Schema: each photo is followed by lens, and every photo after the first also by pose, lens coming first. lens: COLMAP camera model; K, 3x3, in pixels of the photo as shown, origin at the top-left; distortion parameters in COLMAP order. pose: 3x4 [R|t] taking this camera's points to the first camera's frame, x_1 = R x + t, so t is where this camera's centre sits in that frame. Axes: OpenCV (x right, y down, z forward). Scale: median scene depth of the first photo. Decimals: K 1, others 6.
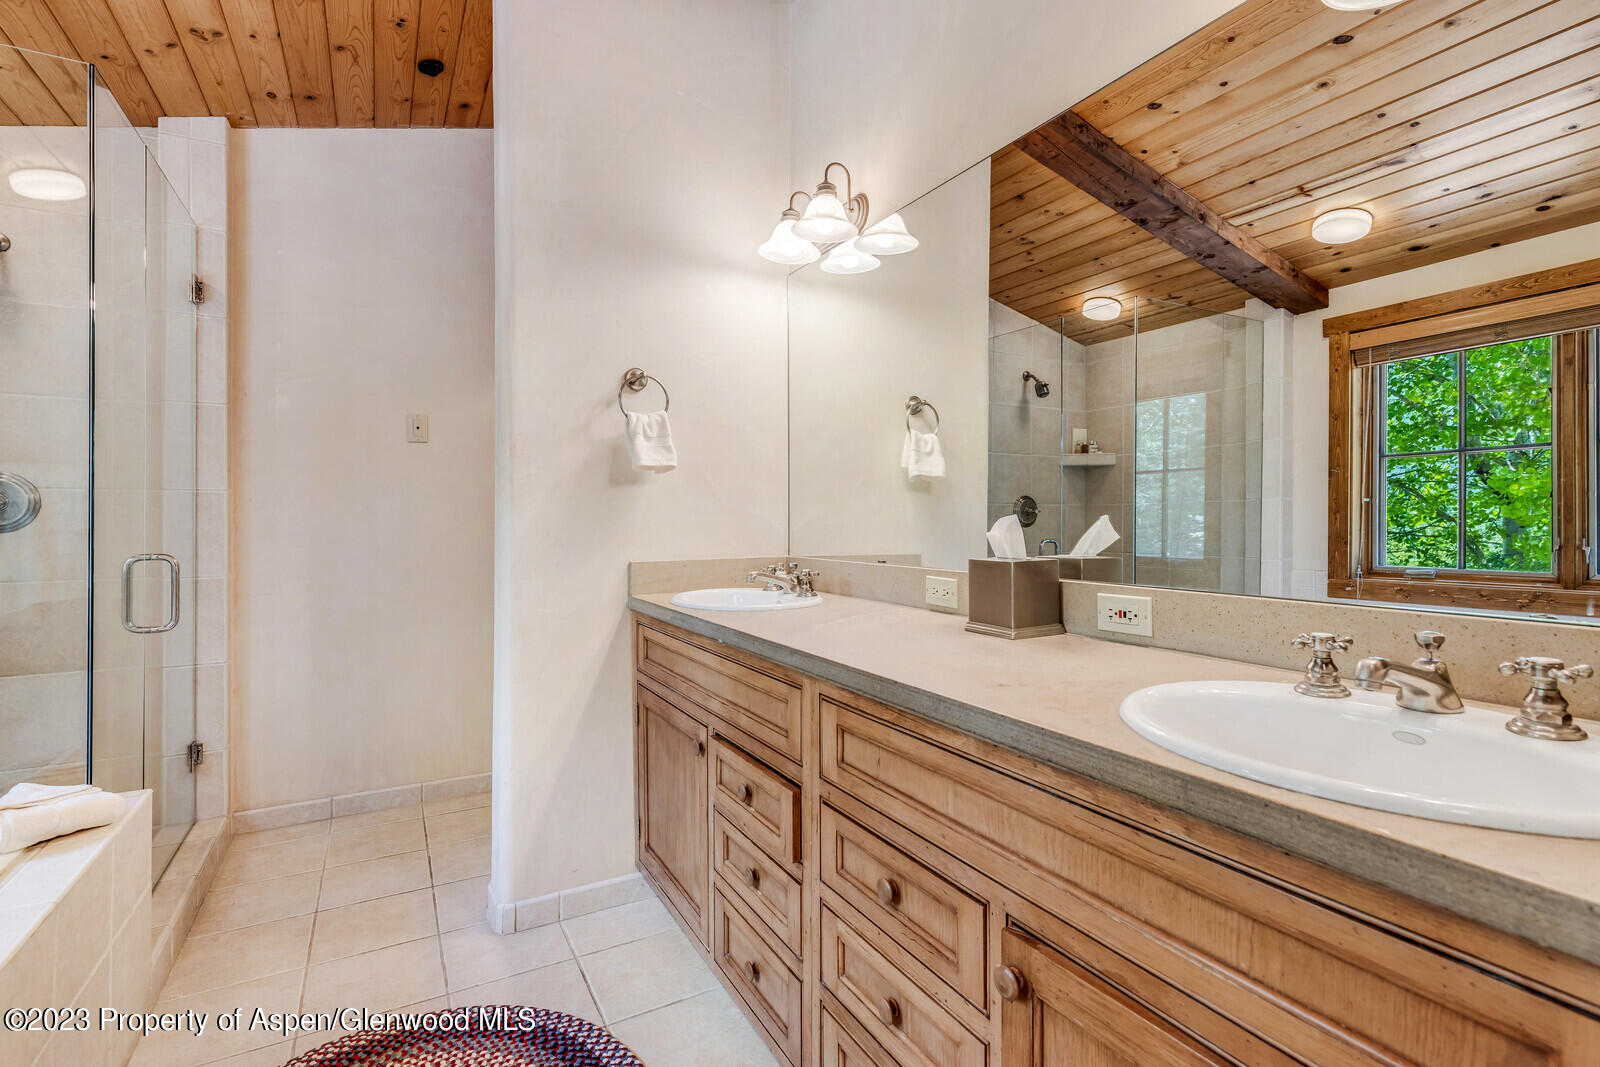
lens RADIAL K [[787.0, 0, 794.2], [0, 787.0, 528.3], [0, 0, 1]] dist [-0.000636, -0.000275]
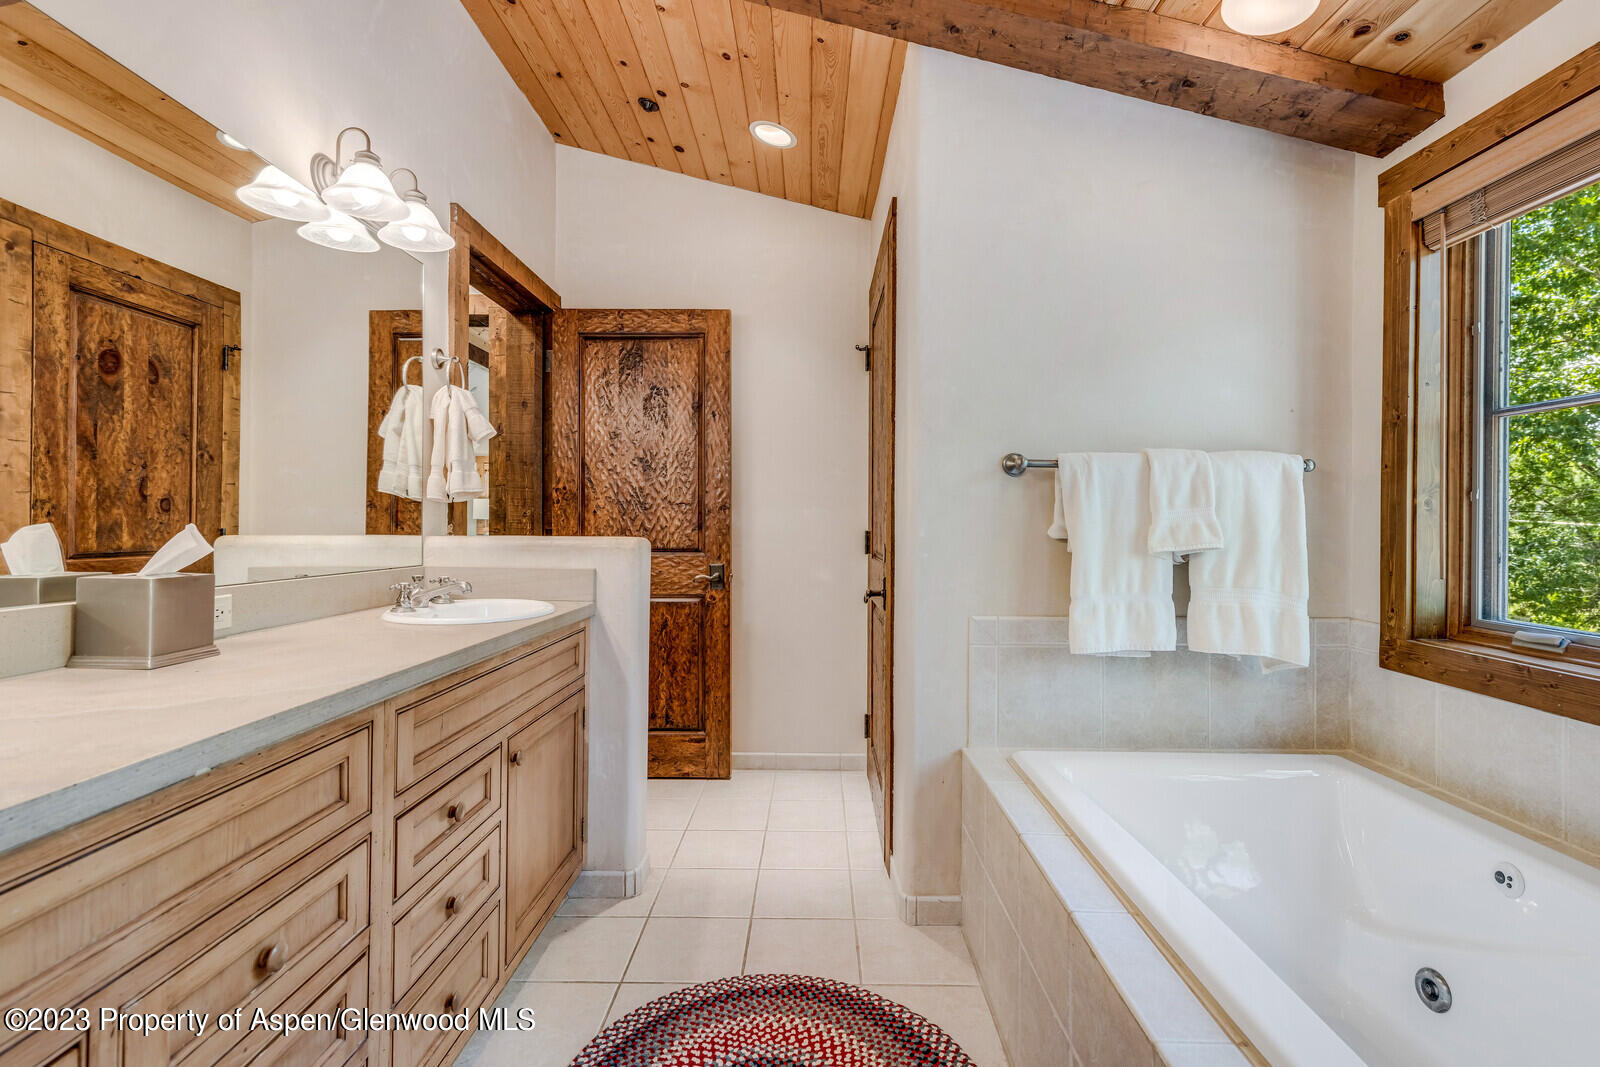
lens RADIAL K [[787.0, 0, 794.2], [0, 787.0, 528.3], [0, 0, 1]] dist [-0.000636, -0.000275]
pose [[-0.874821, -0.011503, 0.484310, -0.853418], [-0.009085, 0.999932, 0.007339, -0.024028], [-0.484362, 0.002020, -0.874865, 1.599812]]
